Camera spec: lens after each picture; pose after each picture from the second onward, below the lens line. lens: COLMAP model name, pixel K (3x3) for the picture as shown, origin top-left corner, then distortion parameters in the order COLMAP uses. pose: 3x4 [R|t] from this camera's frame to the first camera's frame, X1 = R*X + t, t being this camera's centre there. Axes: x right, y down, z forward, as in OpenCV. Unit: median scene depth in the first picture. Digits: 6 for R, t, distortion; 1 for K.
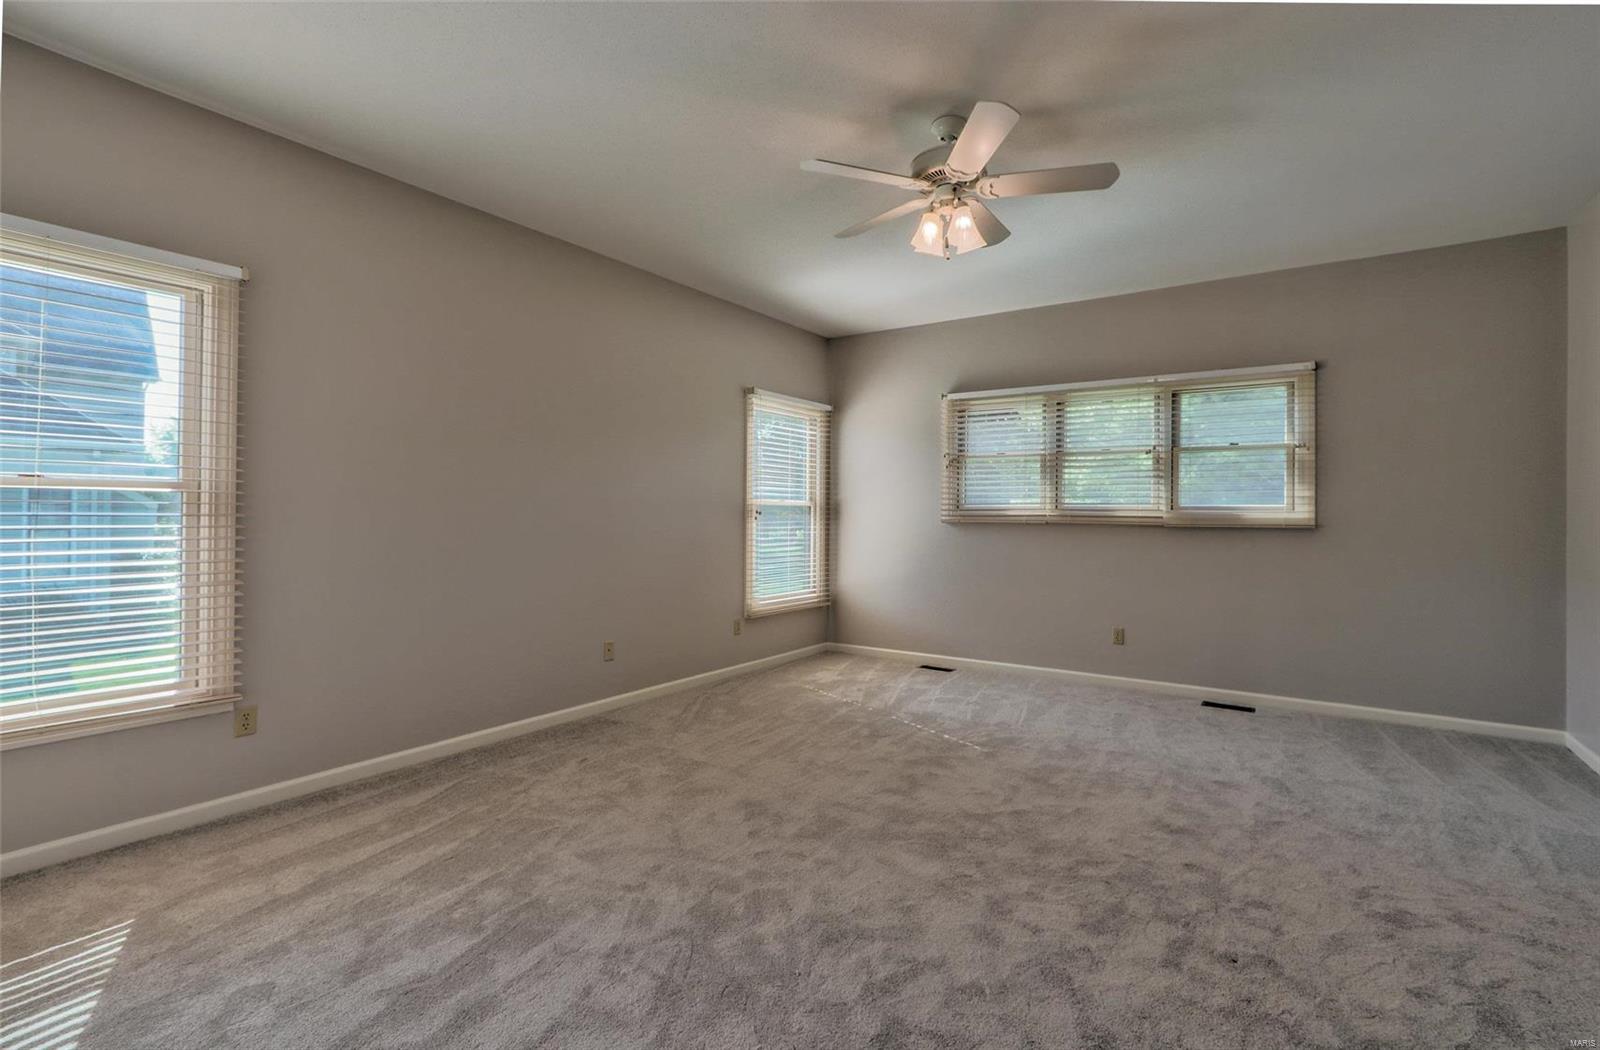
lens RADIAL K [[728.6, 0, 795.2], [0, 728.6, 518.3], [0, 0, 1]] dist [-0.009571, 0.001077]
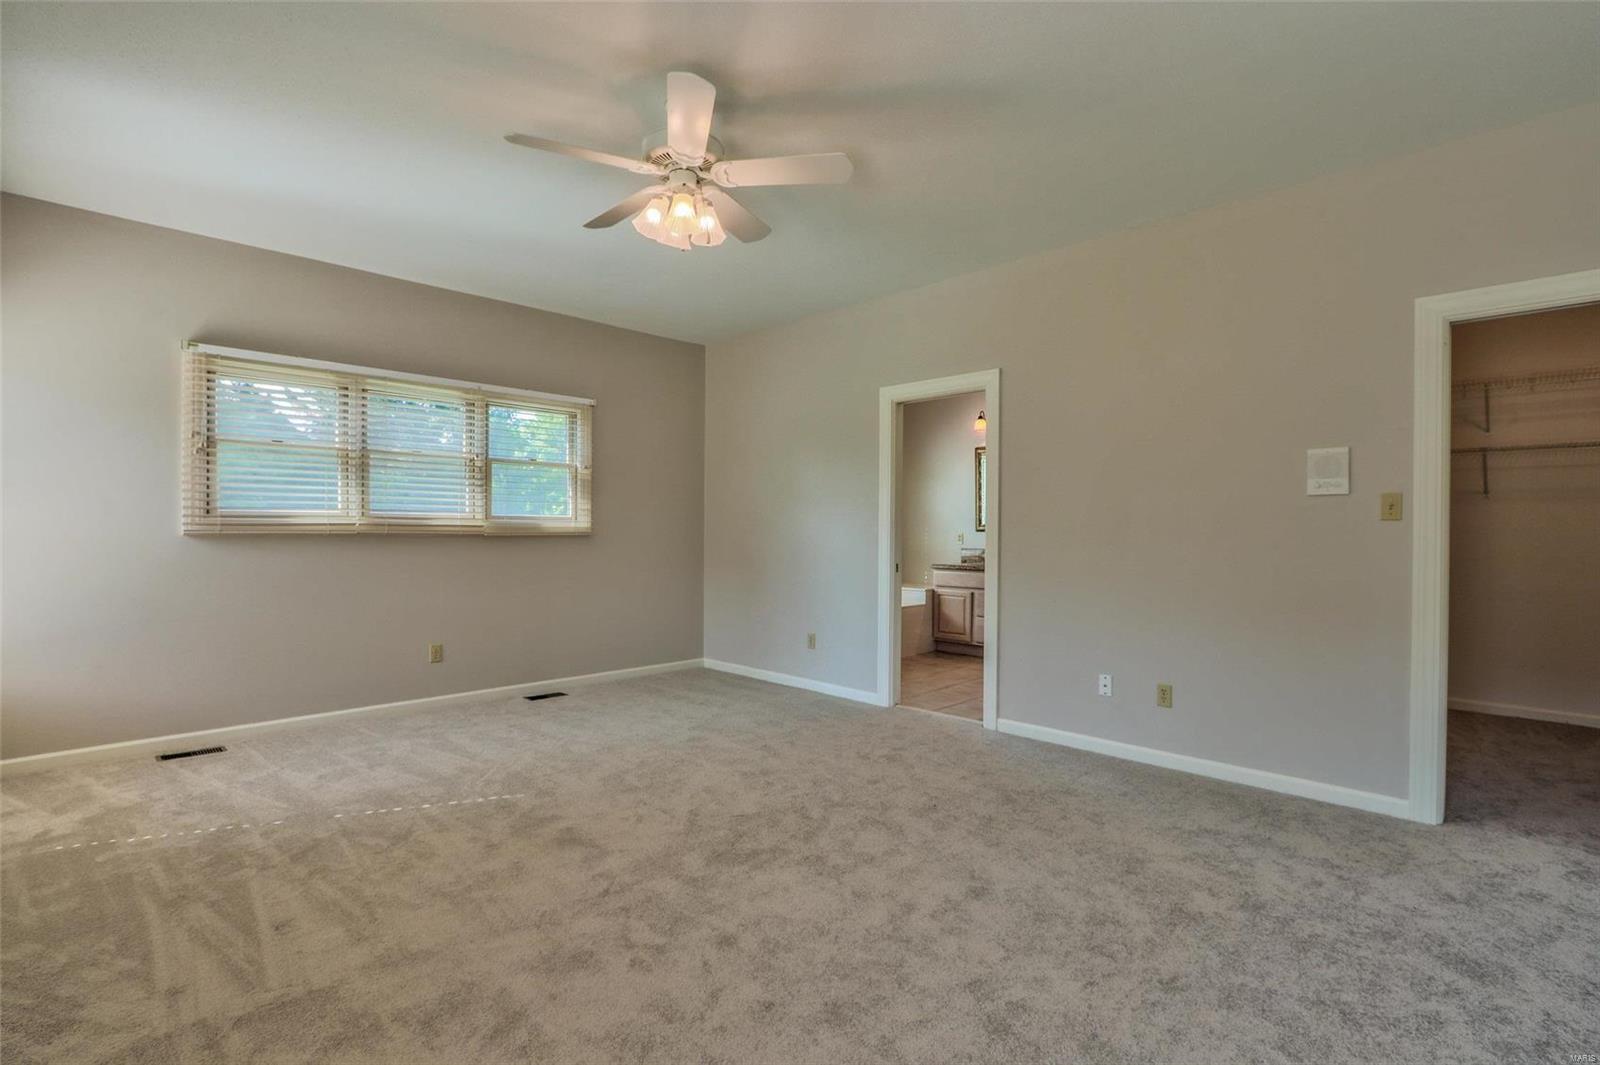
lens RADIAL K [[728.6, 0, 787.6], [0, 728.6, 533.4], [0, 0, 1]] dist [-0.009571, 0.001077]
pose [[0.205650, -0.010524, 0.978569, -0.448294], [0.002950, 0.999944, 0.010134, -0.000271], [-0.978621, 0.000803, 0.205670, 0.441851]]
